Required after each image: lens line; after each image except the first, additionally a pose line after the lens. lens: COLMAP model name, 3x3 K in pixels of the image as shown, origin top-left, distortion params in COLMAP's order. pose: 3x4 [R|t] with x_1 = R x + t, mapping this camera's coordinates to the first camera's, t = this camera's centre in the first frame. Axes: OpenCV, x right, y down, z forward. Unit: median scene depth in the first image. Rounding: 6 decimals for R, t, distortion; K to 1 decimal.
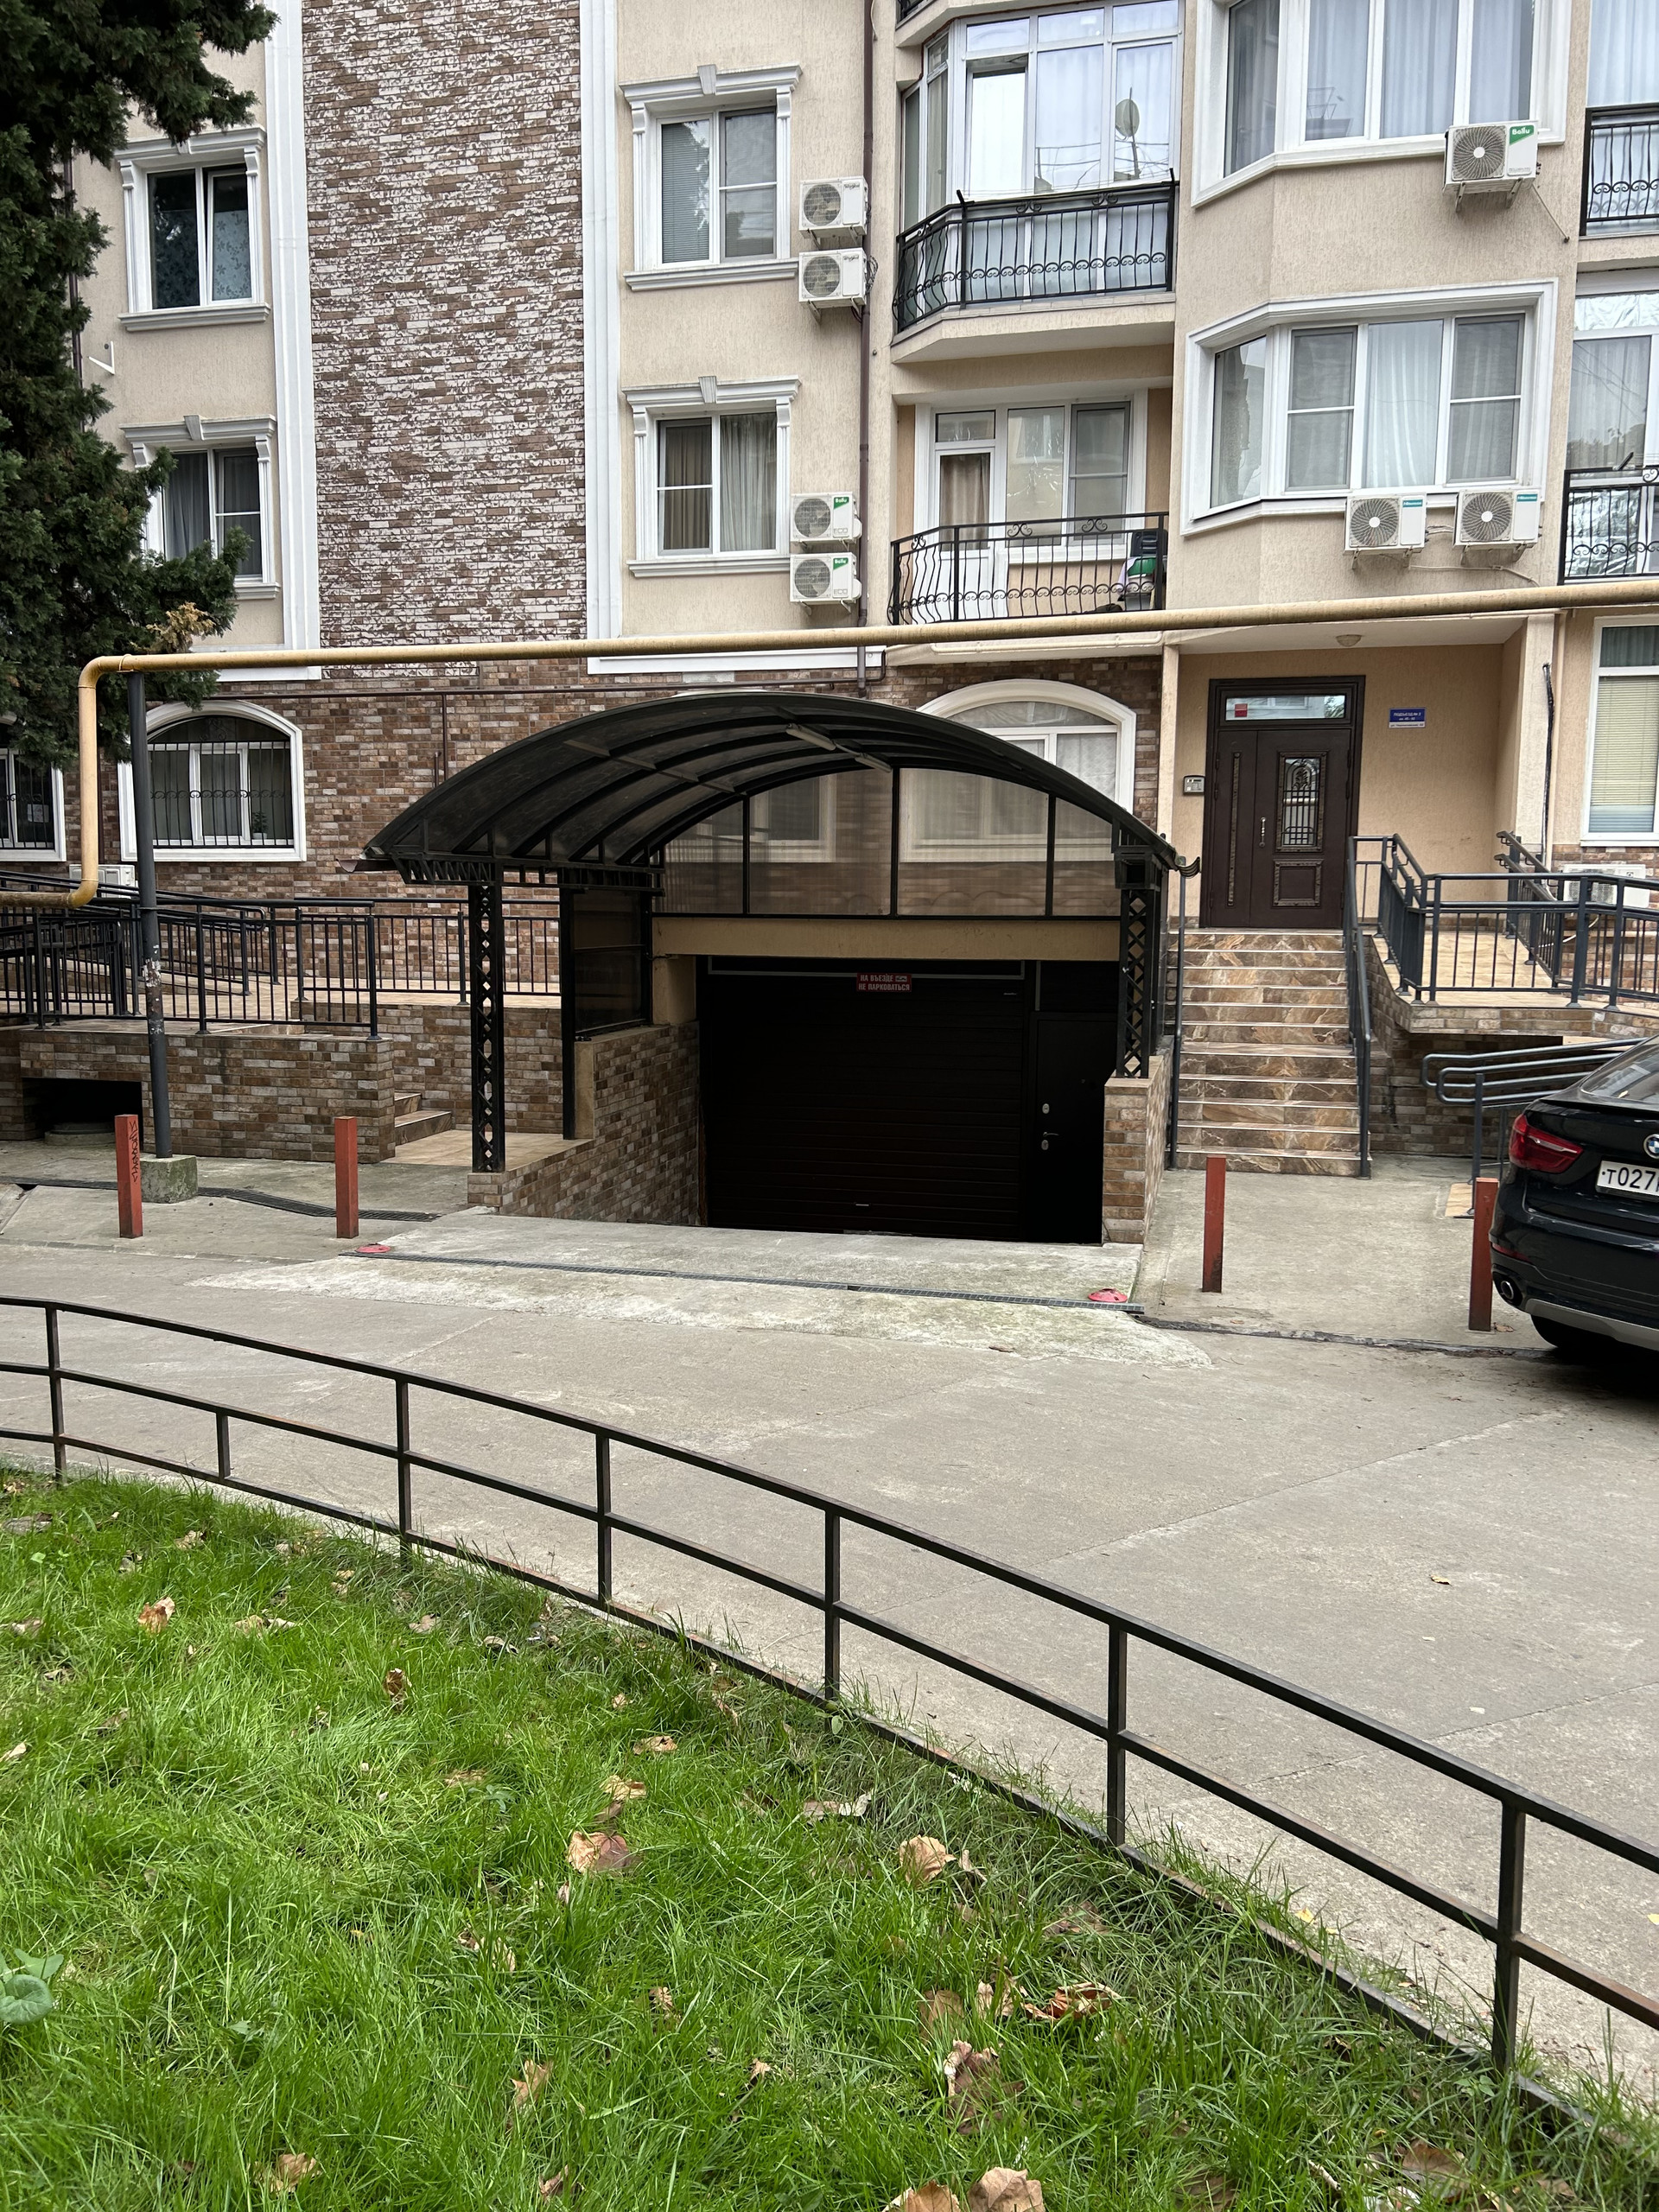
lens RADIAL K [[1664.9, 0, 831.2], [0, 1664.9, 1103.3], [0, 0, 1]] dist [0.030040, -0.000629]
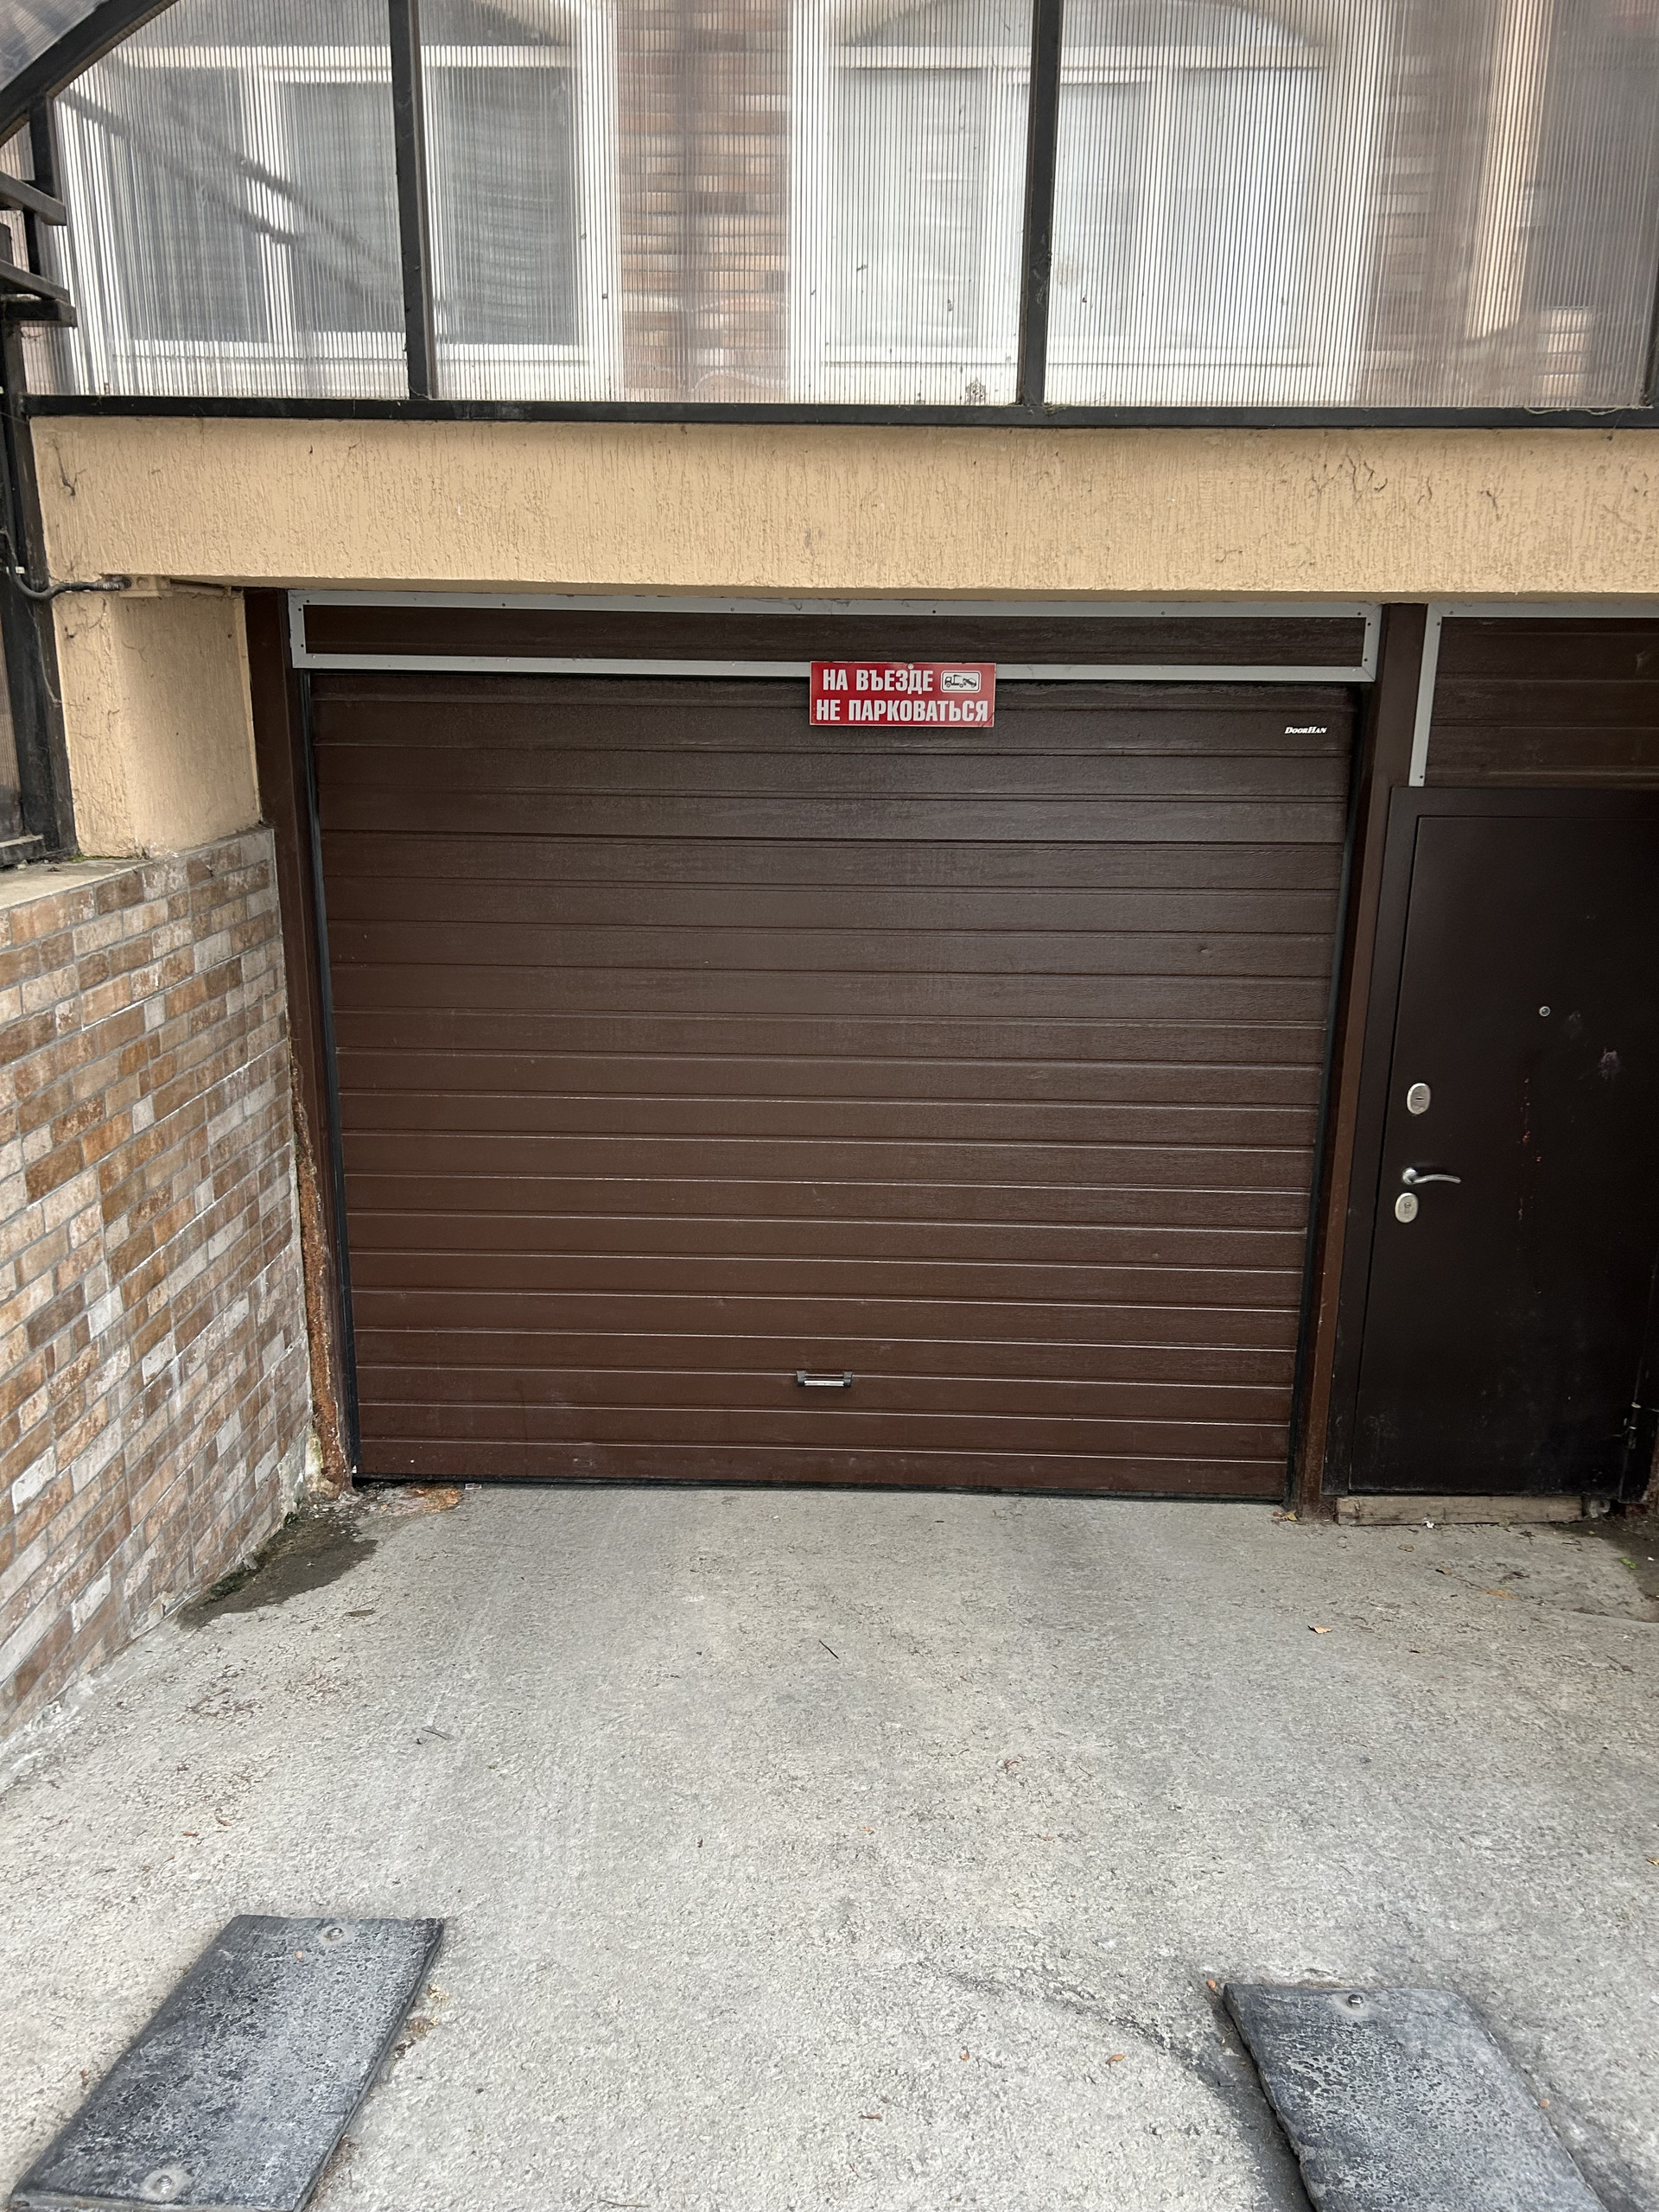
lens RADIAL K [[1664.9, 0, 817.1], [0, 1664.9, 1117.1], [0, 0, 1]] dist [0.030040, -0.000629]
pose [[0.982208, -0.046140, 0.182041, -0.042401], [0.016689, 0.986958, 0.160111, -0.045980], [-0.187054, -0.154224, 0.970168, 0.703064]]
